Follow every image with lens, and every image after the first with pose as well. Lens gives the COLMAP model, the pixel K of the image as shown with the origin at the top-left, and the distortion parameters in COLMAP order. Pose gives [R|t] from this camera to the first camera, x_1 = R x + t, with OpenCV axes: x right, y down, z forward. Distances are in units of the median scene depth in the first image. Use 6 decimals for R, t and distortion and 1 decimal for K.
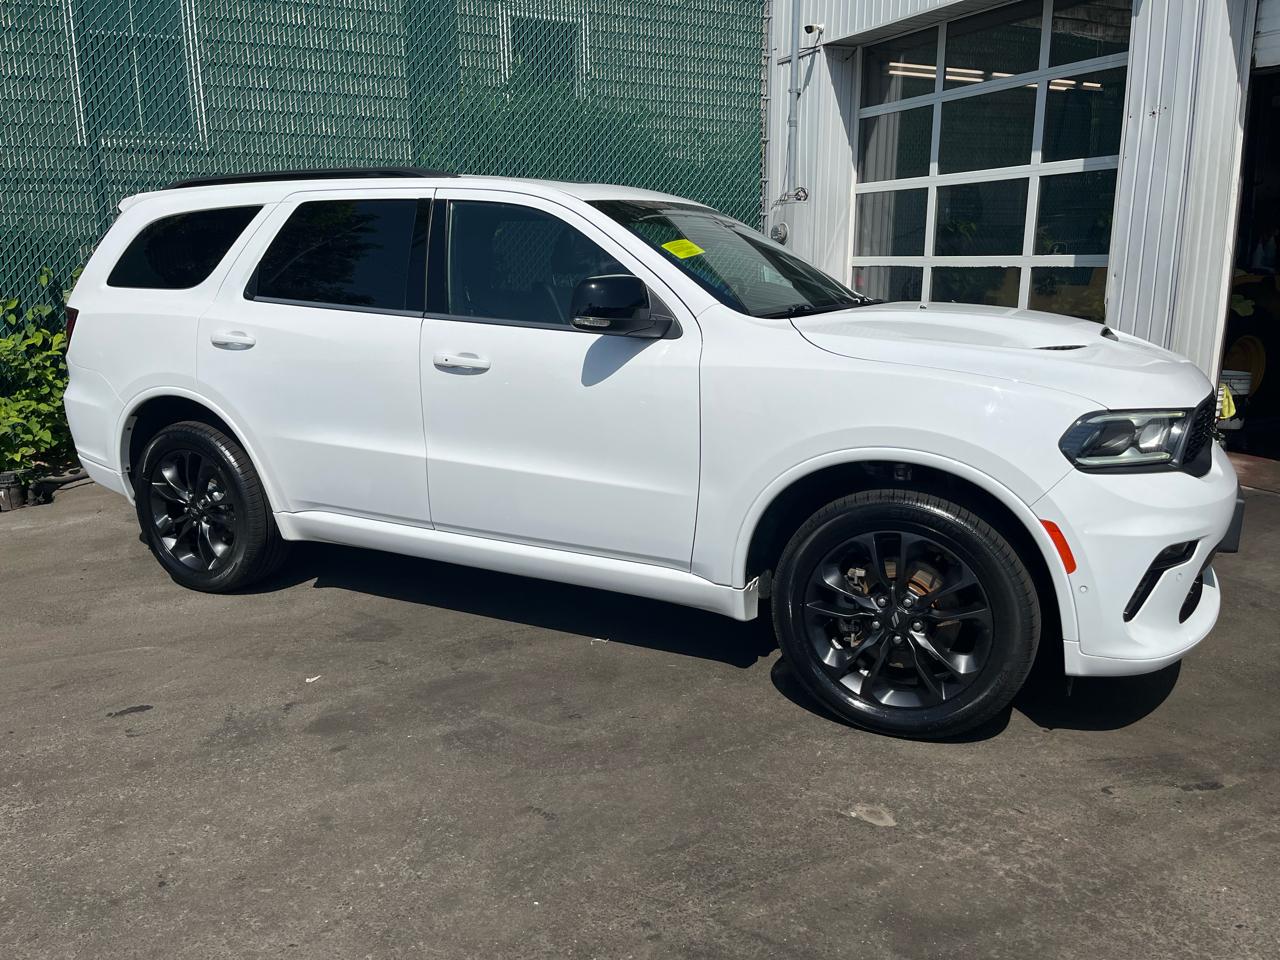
lens RADIAL K [[972.9, 0, 643.7], [0, 972.9, 468.3], [0, 0, 1]] dist [0.070225, -0.101560]
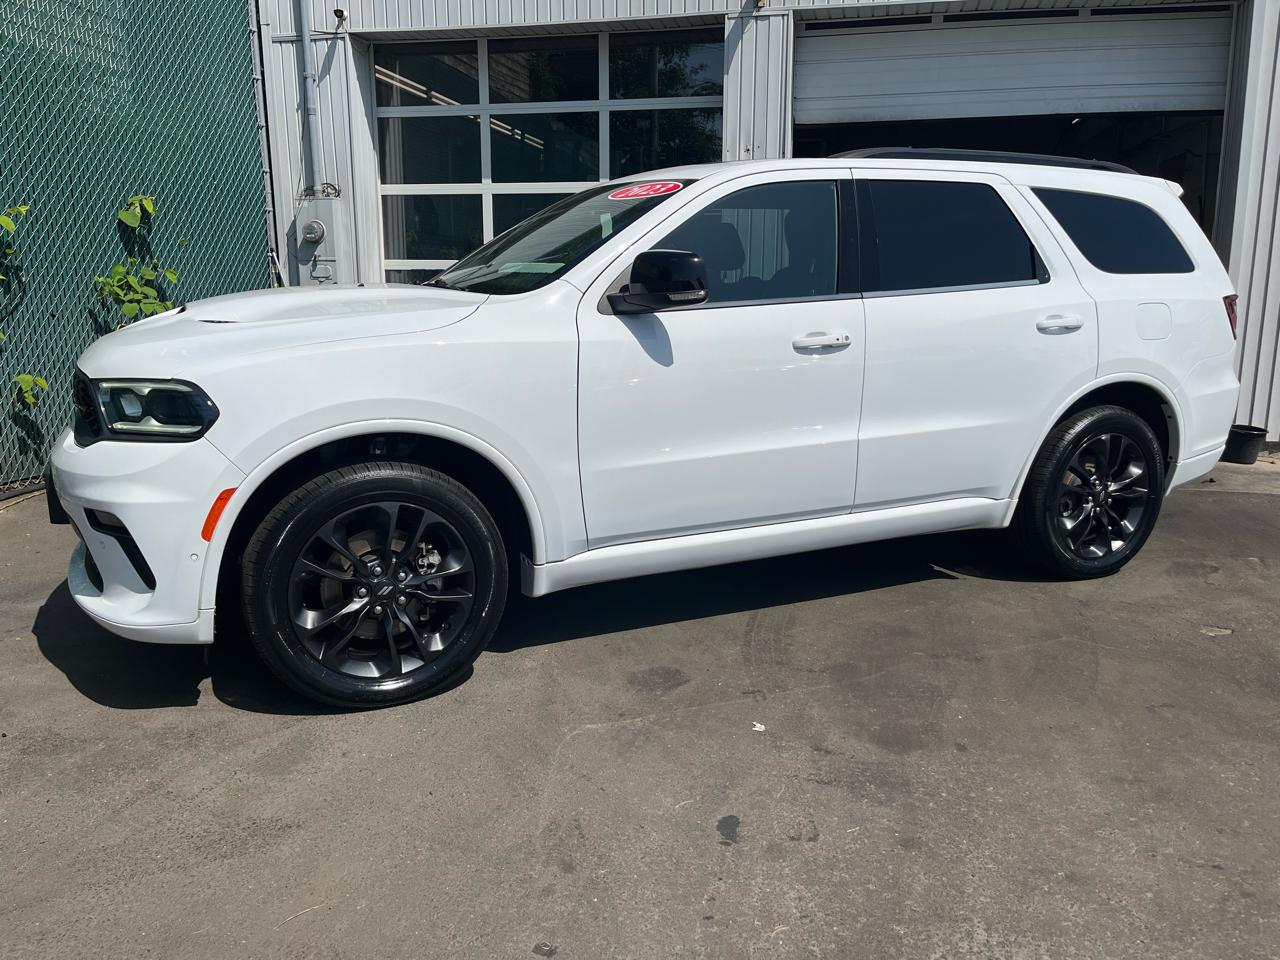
lens RADIAL K [[972.9, 0, 634.3], [0, 972.9, 484.7], [0, 0, 1]] dist [0.070225, -0.101560]
pose [[0.605745, -0.156834, 0.780048, -0.976406], [0.162953, 0.984053, 0.071310, -0.059398], [-0.778793, 0.083916, 0.621643, 0.506598]]
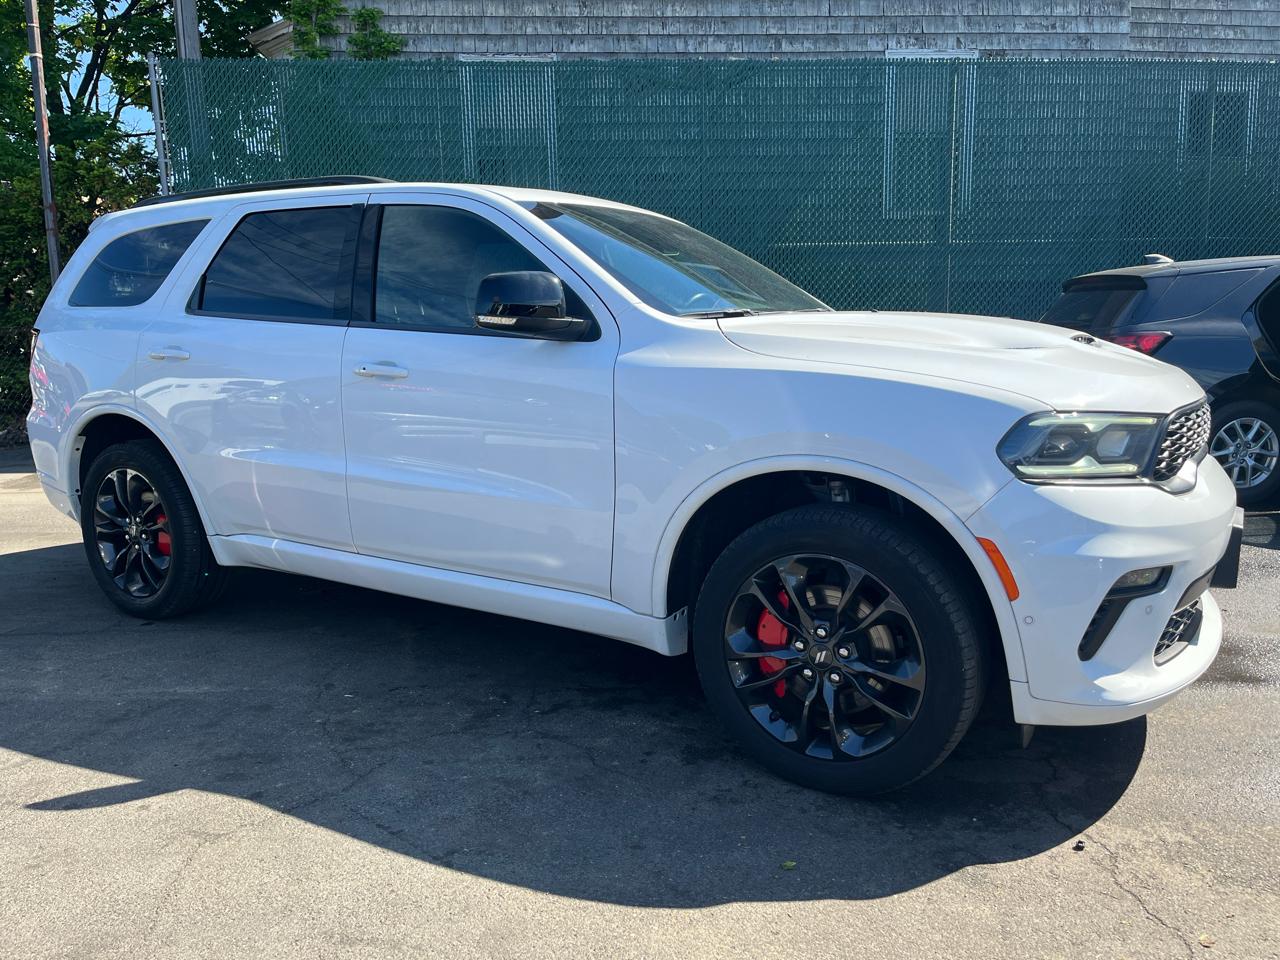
lens RADIAL K [[972.9, 0, 647.4], [0, 972.9, 478.0], [0, 0, 1]] dist [0.070225, -0.101560]
pose [[0.997036, 0.010202, -0.076253, 0.134241], [-0.014129, 0.998592, -0.051138, 0.035303], [0.075624, 0.052064, 0.995776, 0.089927]]
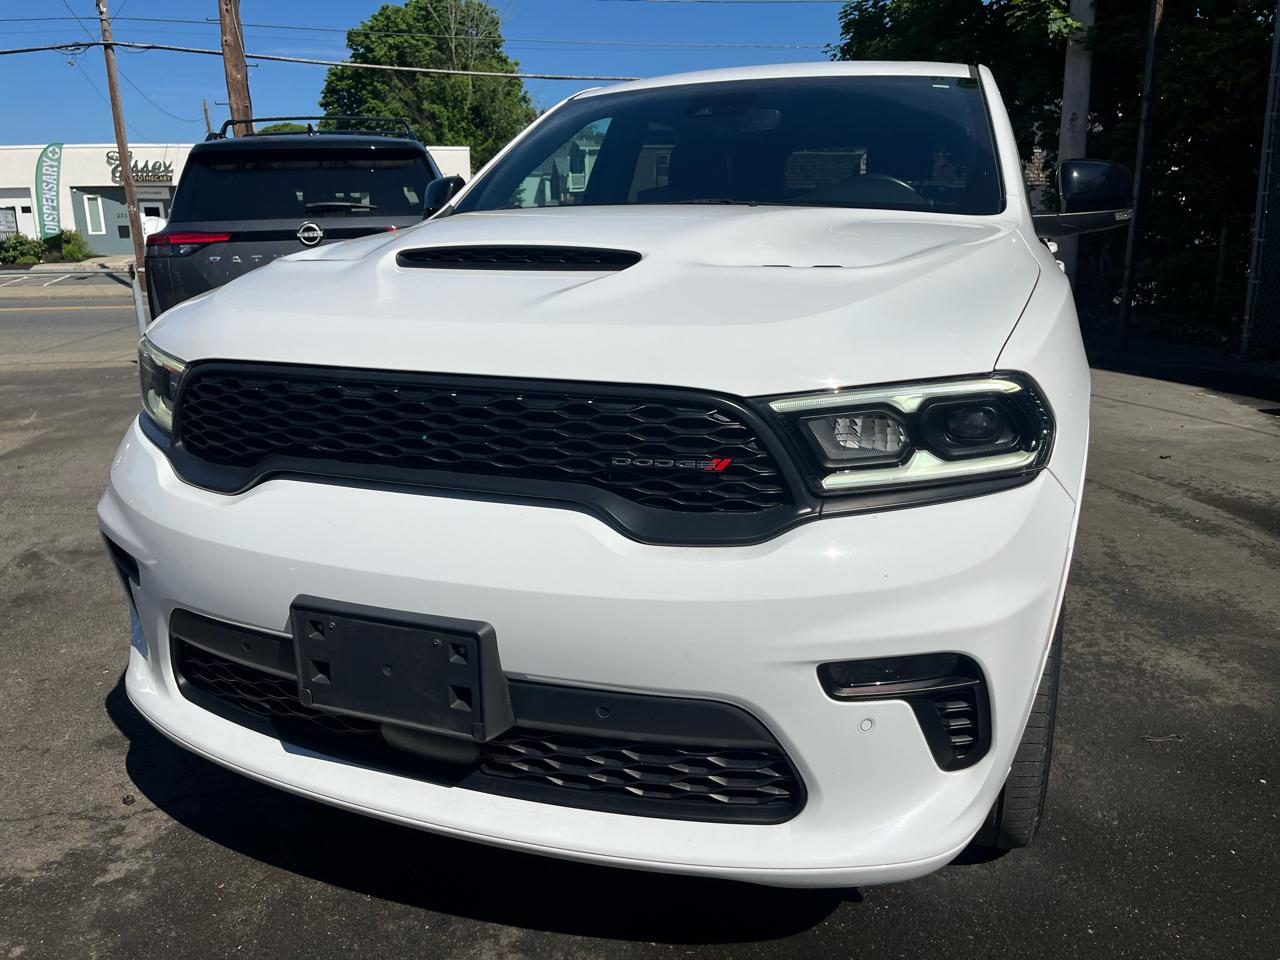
lens RADIAL K [[972.9, 0, 632.9], [0, 972.9, 491.0], [0, 0, 1]] dist [0.070225, -0.101560]
pose [[-0.106838, -0.252251, 0.961746, -0.968628], [0.218258, 0.937739, 0.270201, -0.226157], [-0.970025, 0.238776, -0.045130, 1.361025]]
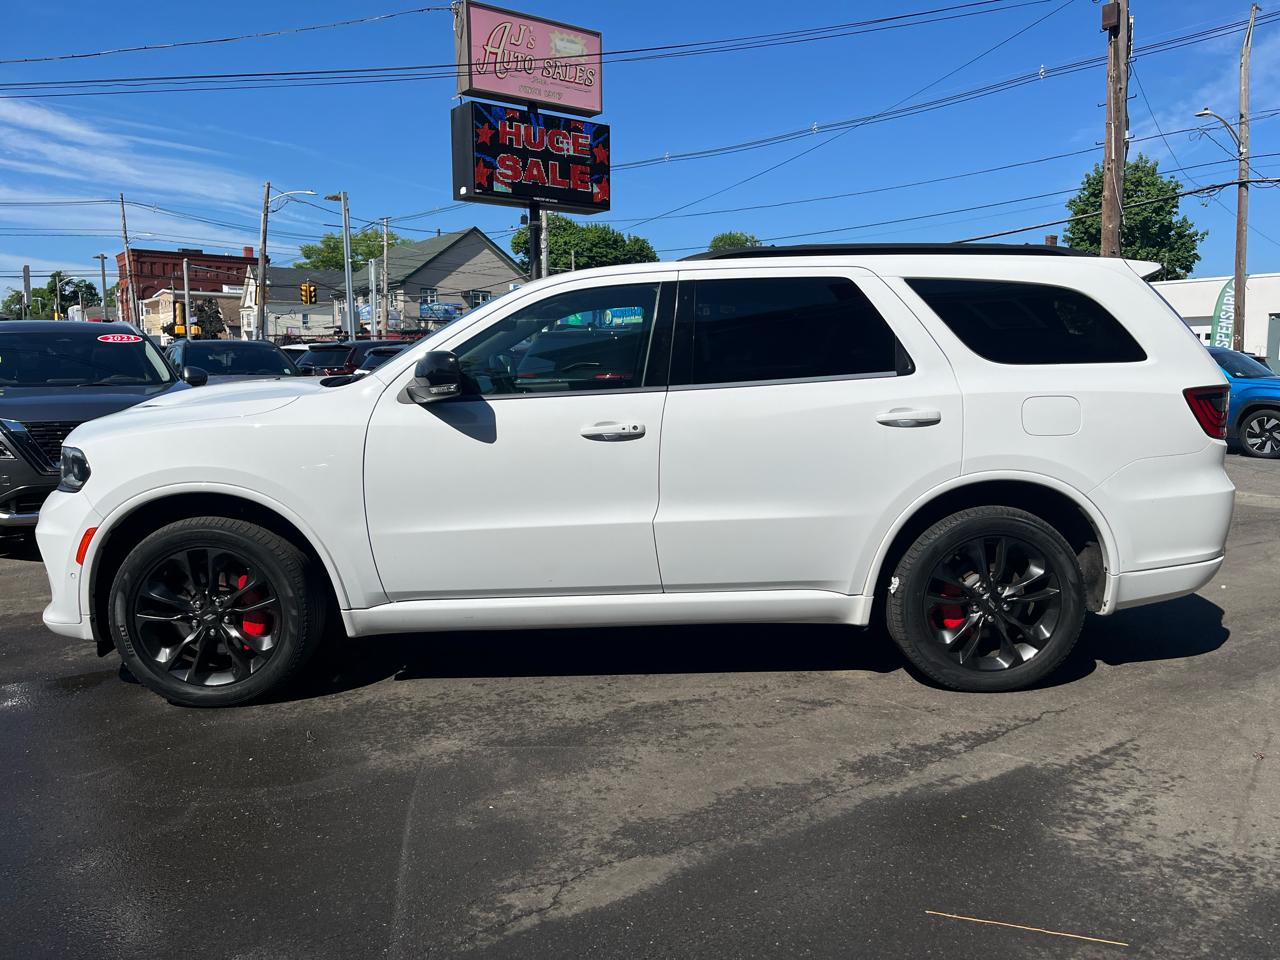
lens RADIAL K [[972.9, 0, 642.6], [0, 972.9, 488.6], [0, 0, 1]] dist [0.070225, -0.101560]
pose [[0.874510, -0.065164, 0.480610, -0.591801], [0.104991, 0.992871, -0.056420, 0.020434], [-0.473508, 0.099800, 0.875117, 0.052359]]
